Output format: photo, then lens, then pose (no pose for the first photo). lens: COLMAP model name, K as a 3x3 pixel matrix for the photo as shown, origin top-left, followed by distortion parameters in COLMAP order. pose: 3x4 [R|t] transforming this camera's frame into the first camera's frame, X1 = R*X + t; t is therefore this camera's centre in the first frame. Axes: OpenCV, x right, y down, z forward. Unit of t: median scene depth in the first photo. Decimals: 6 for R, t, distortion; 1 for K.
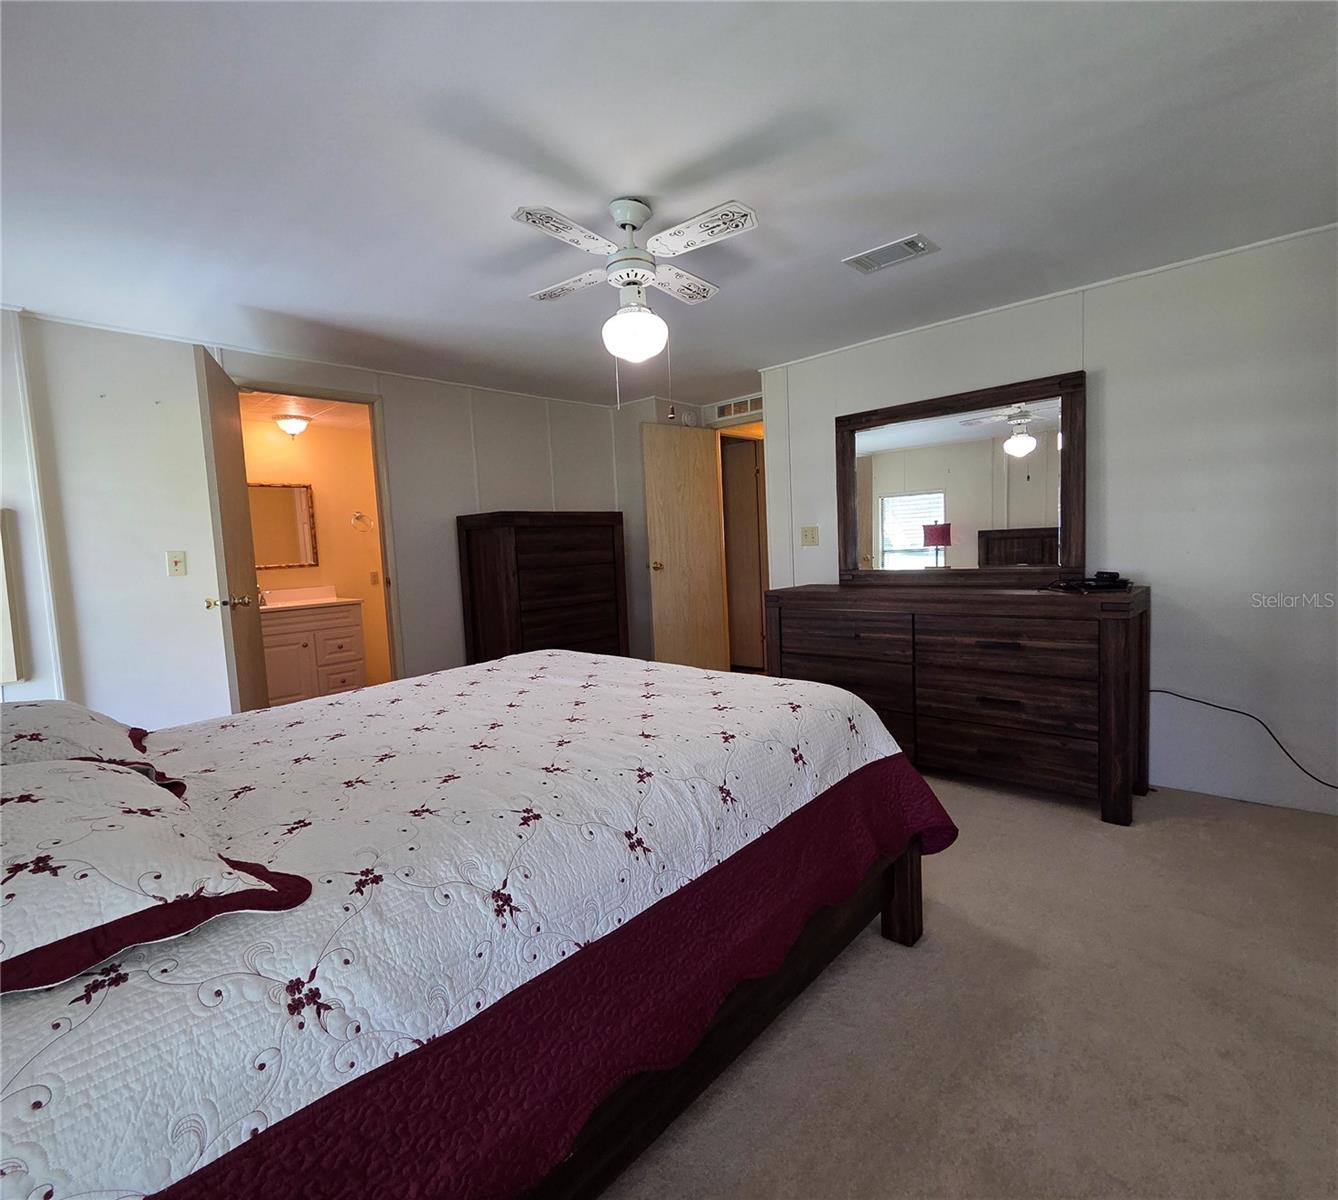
lens RADIAL K [[662.4, 0, 659.2], [0, 662.4, 590.2], [0, 0, 1]] dist [-0.001732, -0.000116]
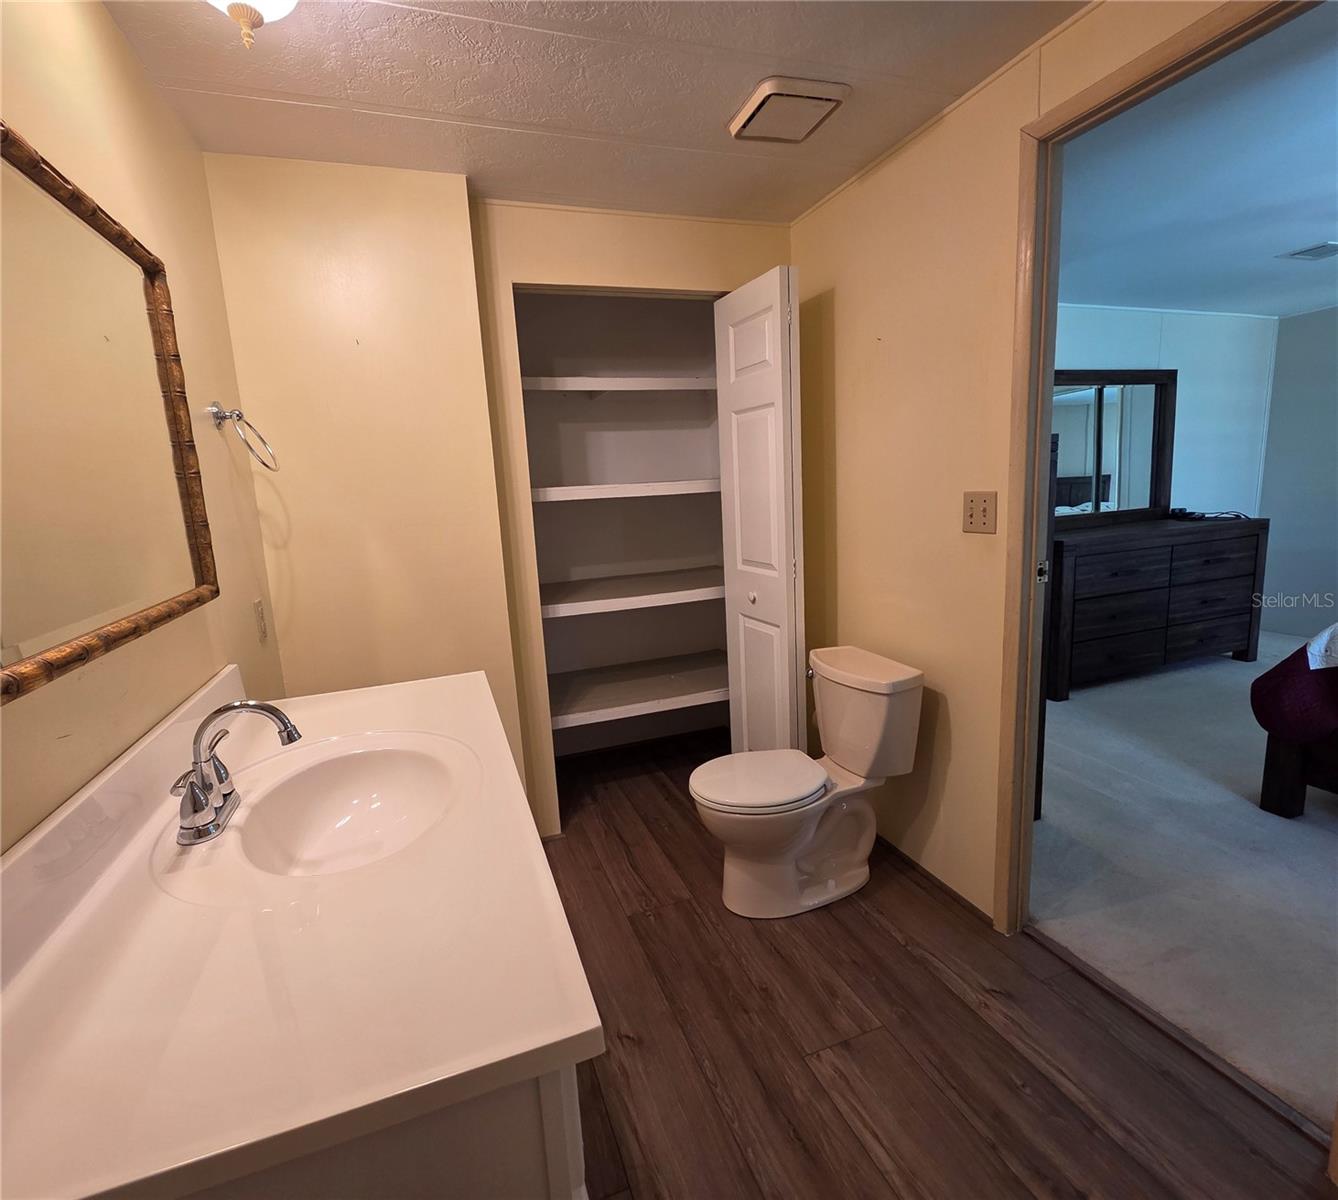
lens RADIAL K [[662.4, 0, 659.2], [0, 662.4, 590.2], [0, 0, 1]] dist [-0.001732, -0.000116]
pose [[0.462929, -0.115314, 0.878863, -1.188760], [0.095873, 0.992199, 0.079685, -0.074635], [-0.881195, 0.047371, 0.470373, 1.299365]]
